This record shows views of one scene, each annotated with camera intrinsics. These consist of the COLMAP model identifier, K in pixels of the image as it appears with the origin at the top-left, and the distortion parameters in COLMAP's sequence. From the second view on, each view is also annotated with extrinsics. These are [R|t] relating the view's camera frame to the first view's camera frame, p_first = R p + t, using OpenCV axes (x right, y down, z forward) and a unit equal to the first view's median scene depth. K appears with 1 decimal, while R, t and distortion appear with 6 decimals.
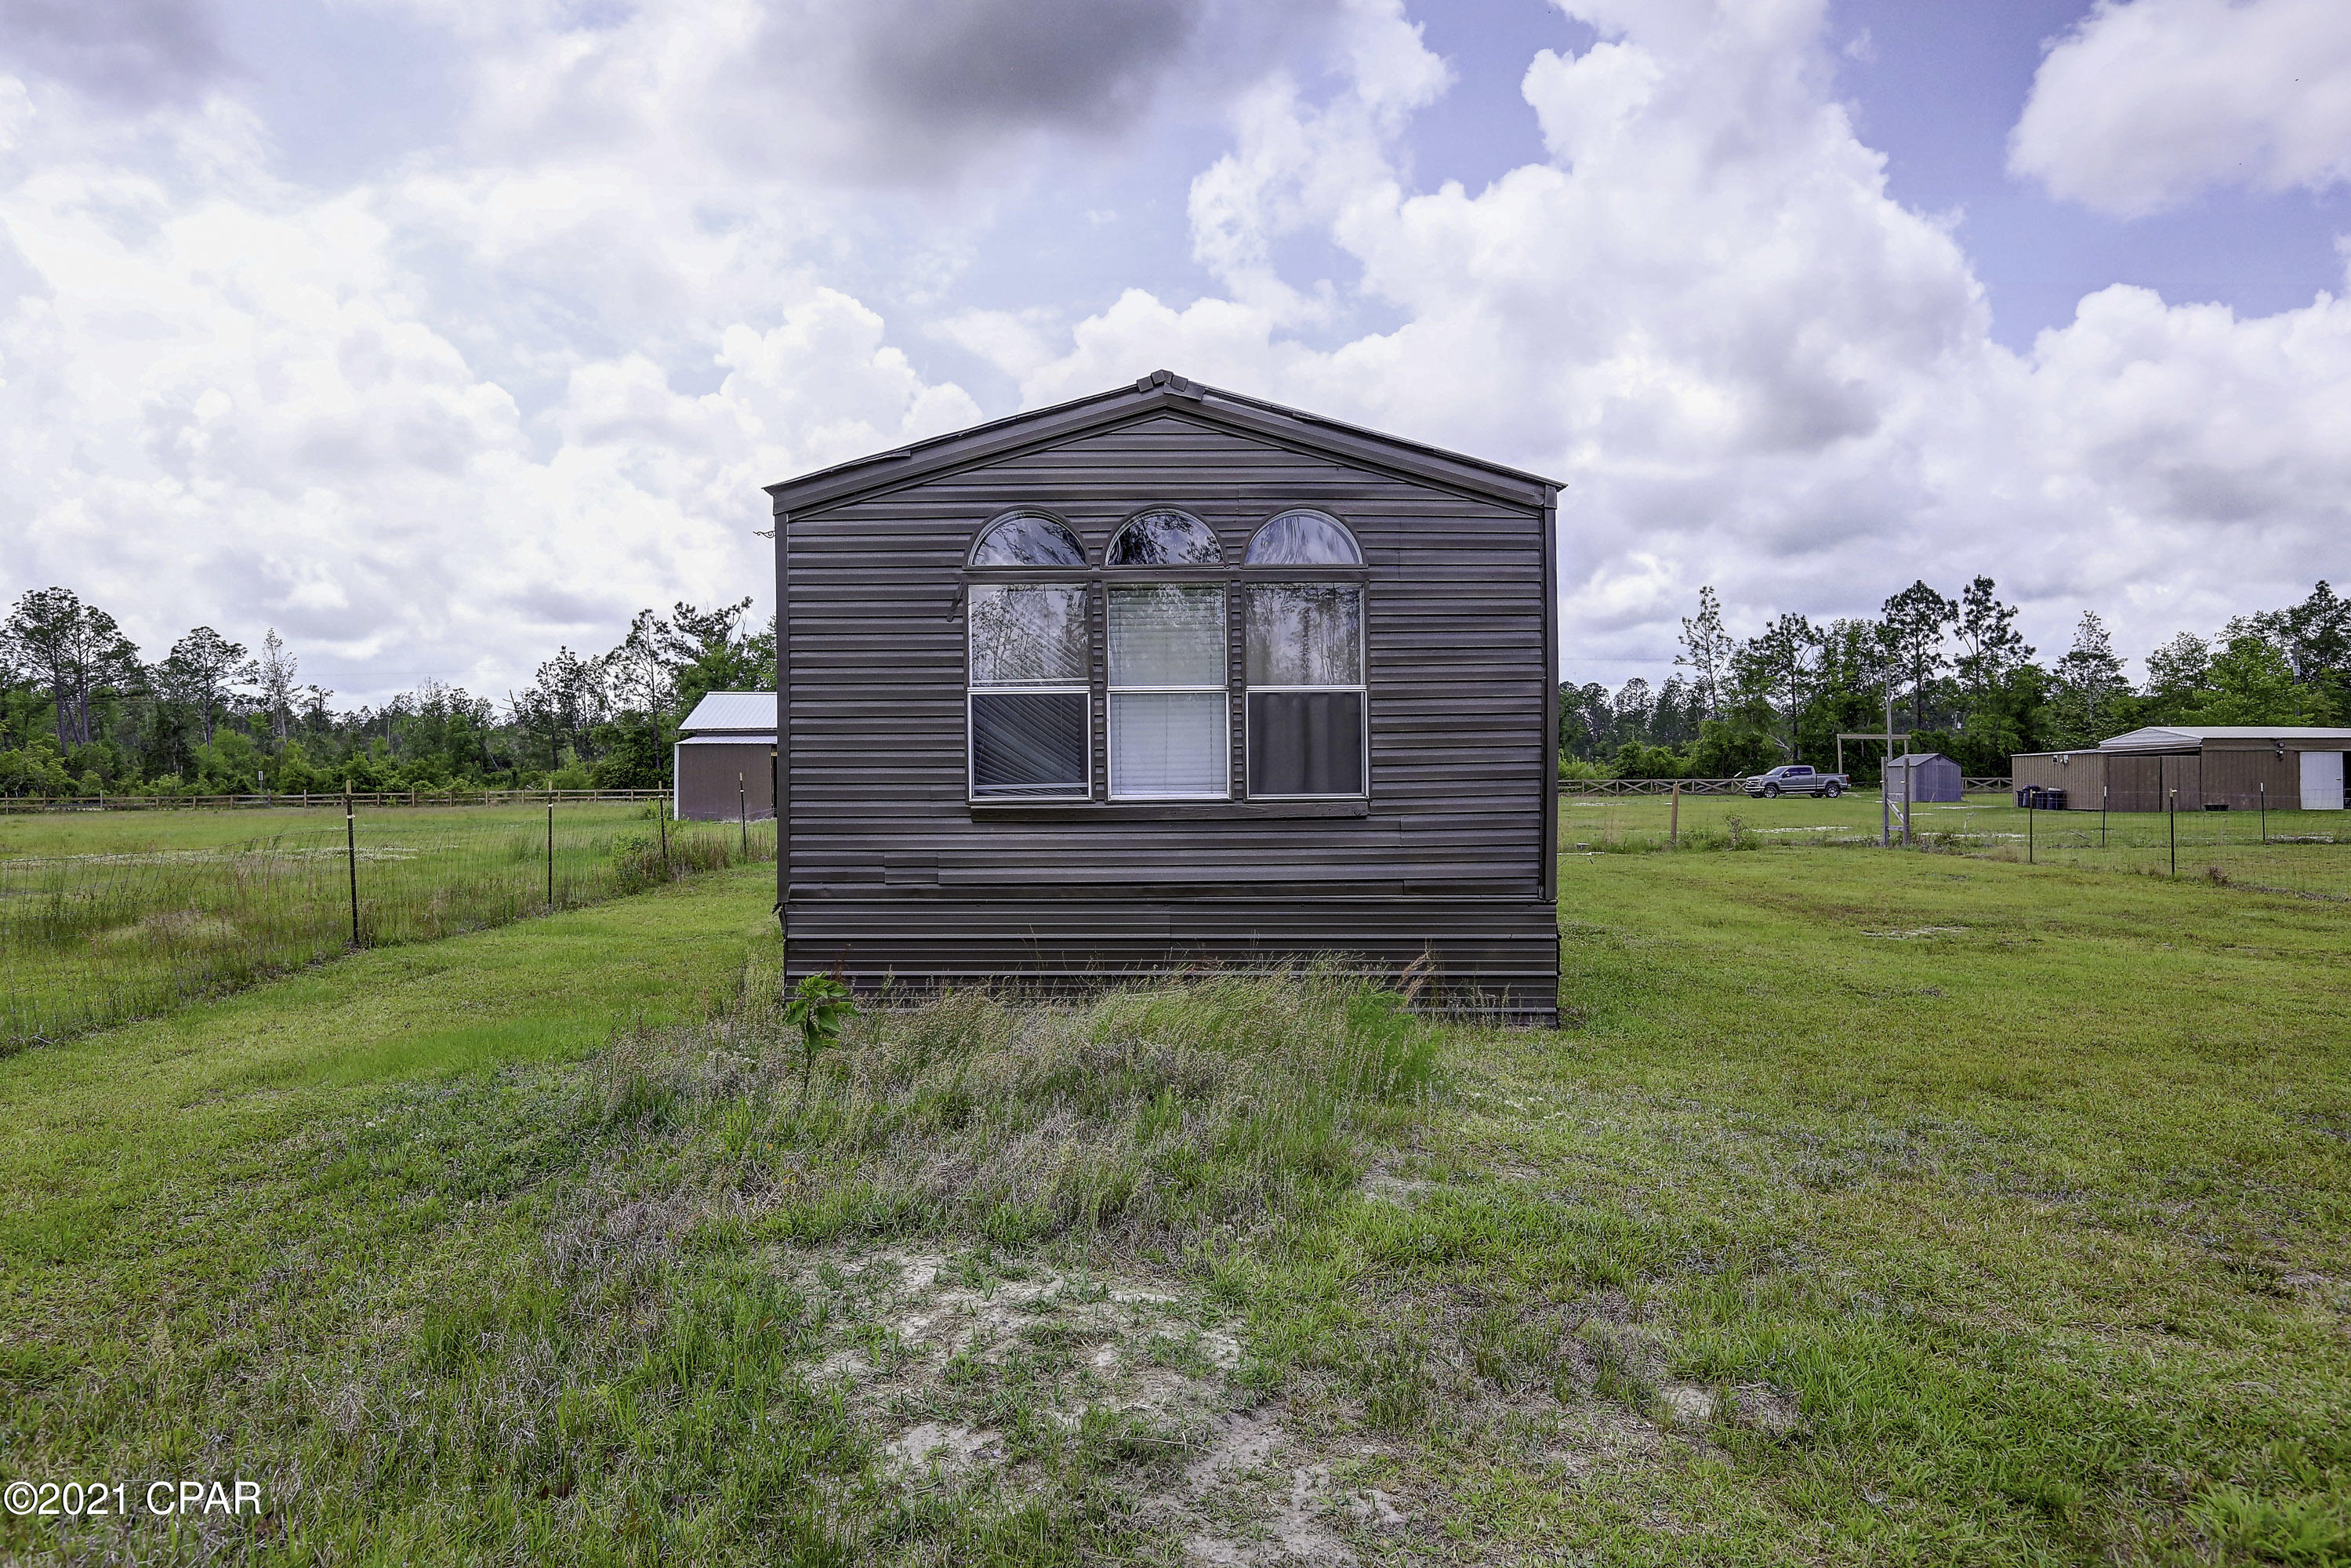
lens RADIAL K [[1554.2, 0, 1175.3], [0, 1554.2, 780.0], [0, 0, 1]] dist [-0.003192, -0.000159]
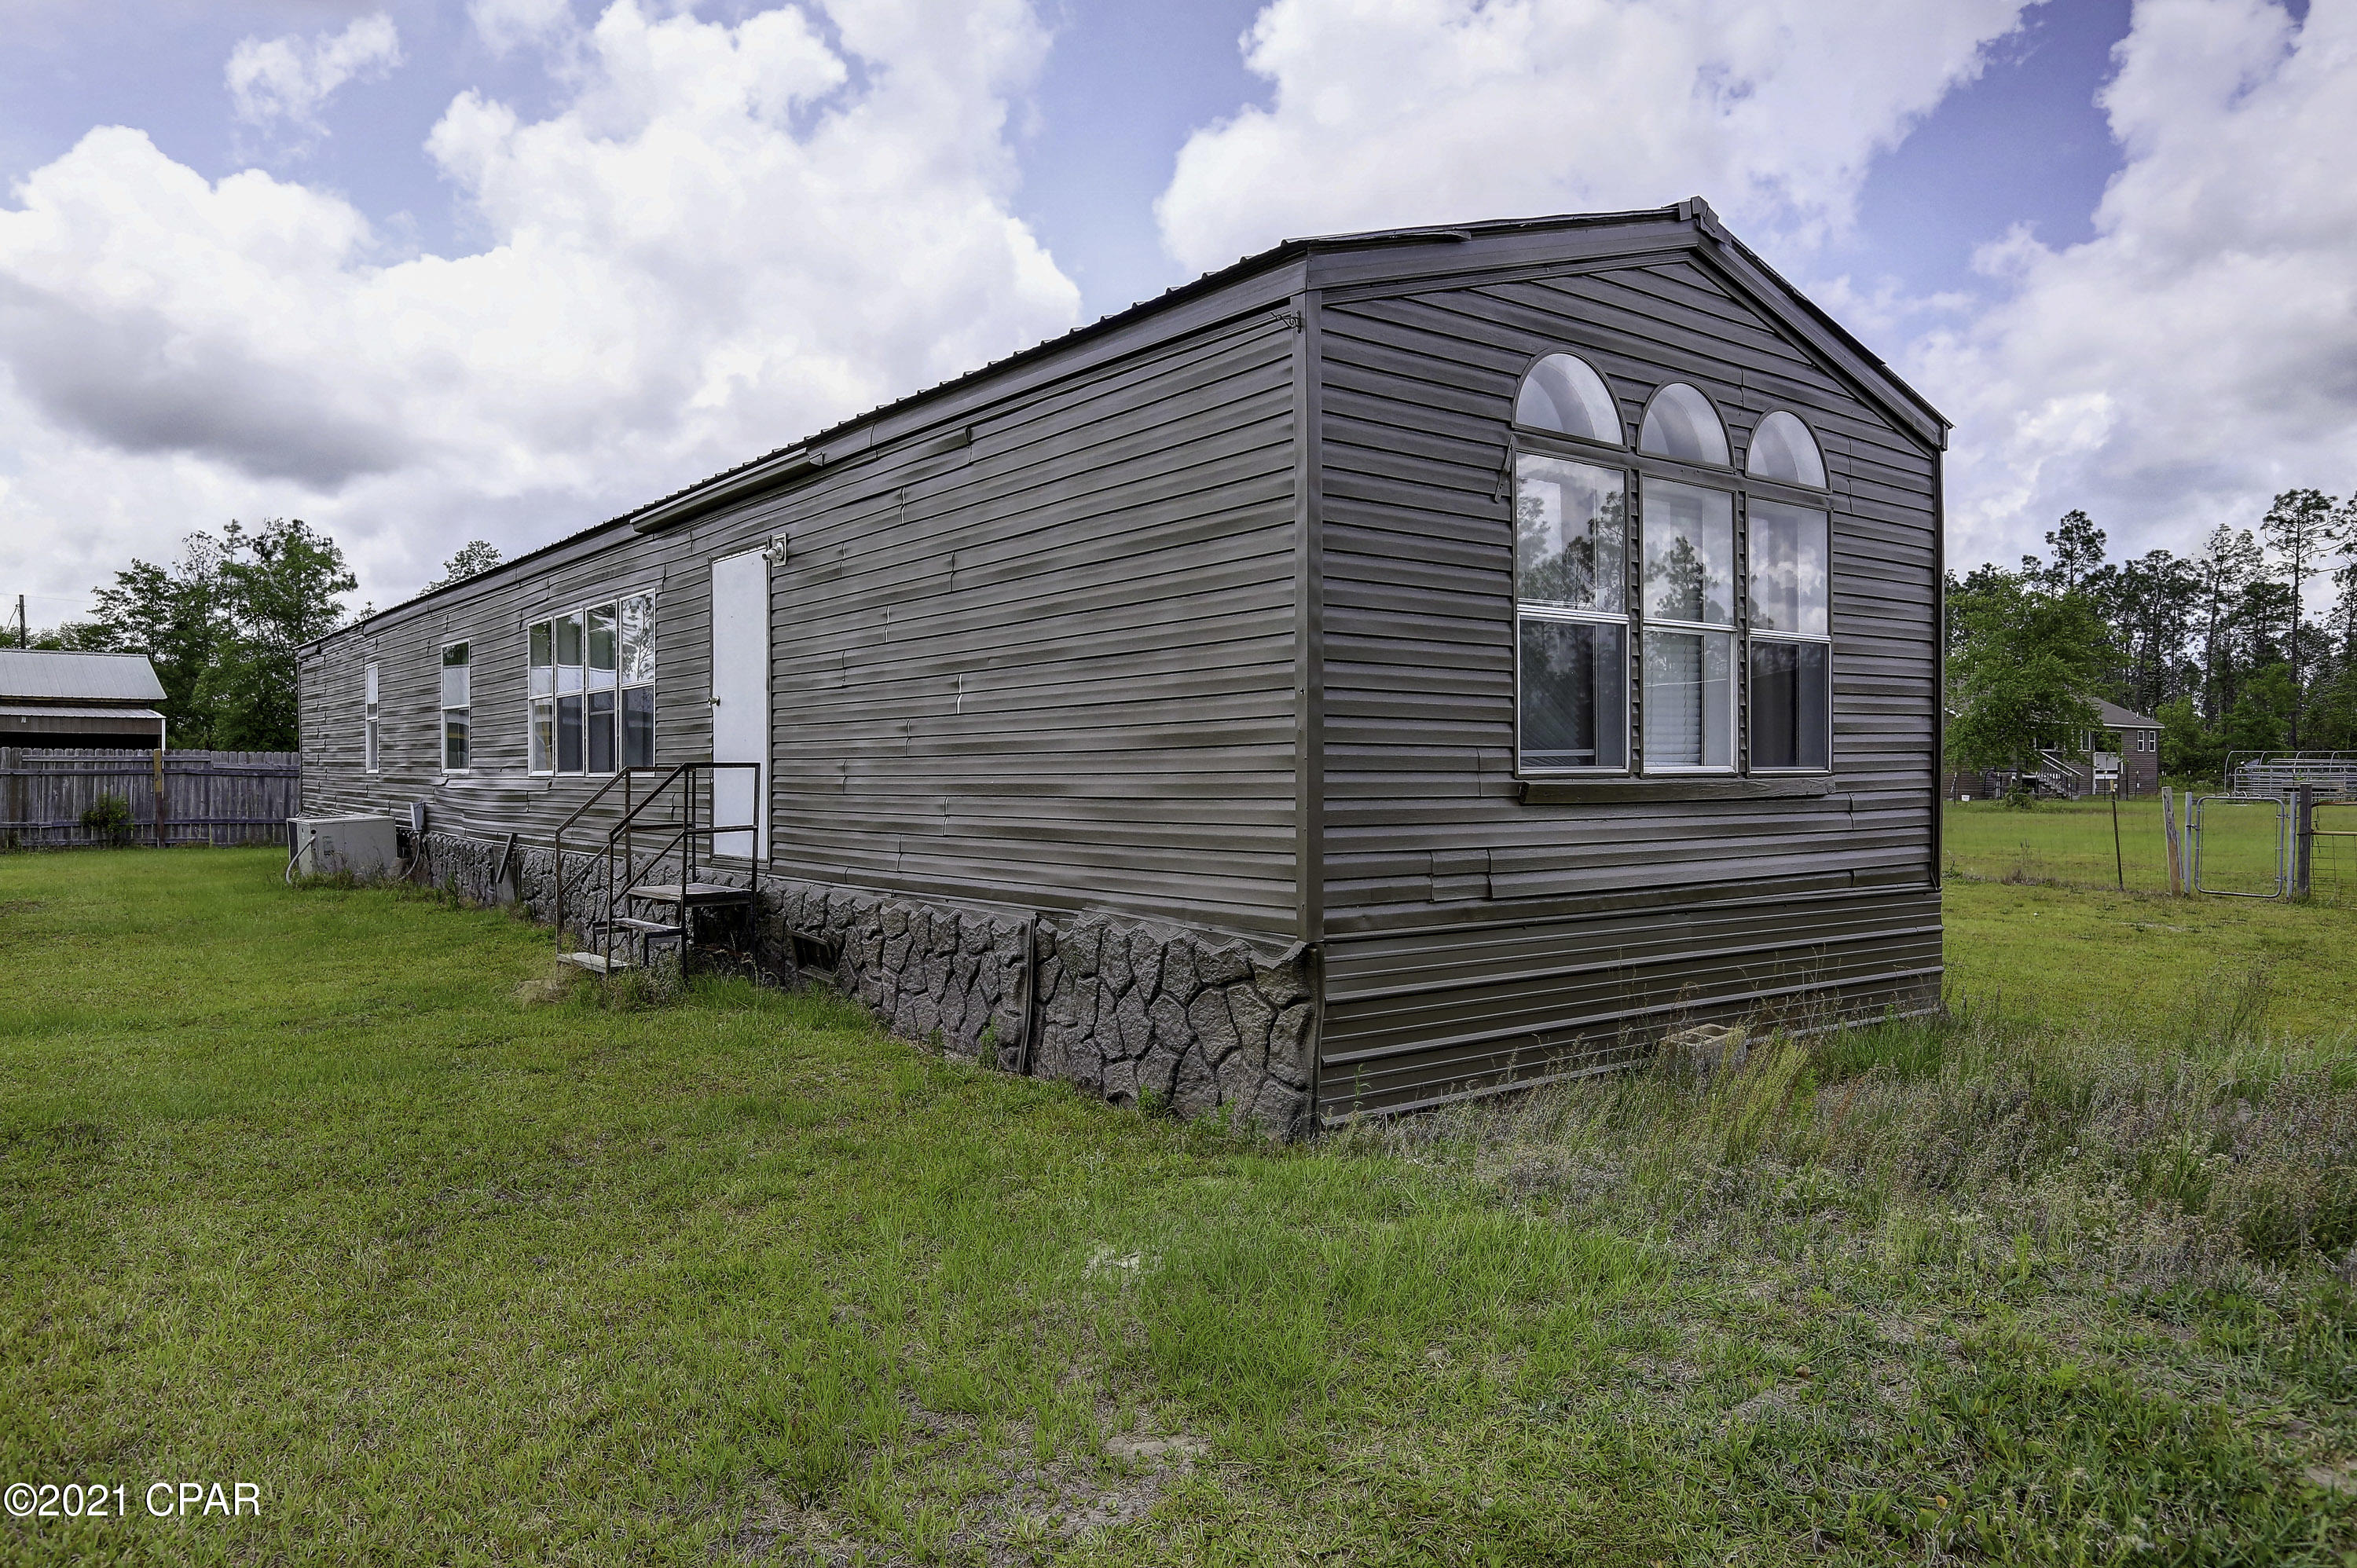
lens RADIAL K [[1558.0, 0, 1178.3], [0, 1558.0, 790.9], [0, 0, 1]] dist [-0.003192, -0.000159]
pose [[0.797083, -0.003209, 0.603861, -0.655196], [-0.003680, 0.999941, 0.010172, 0.014438], [-0.603859, -0.010330, 0.797024, 0.549858]]
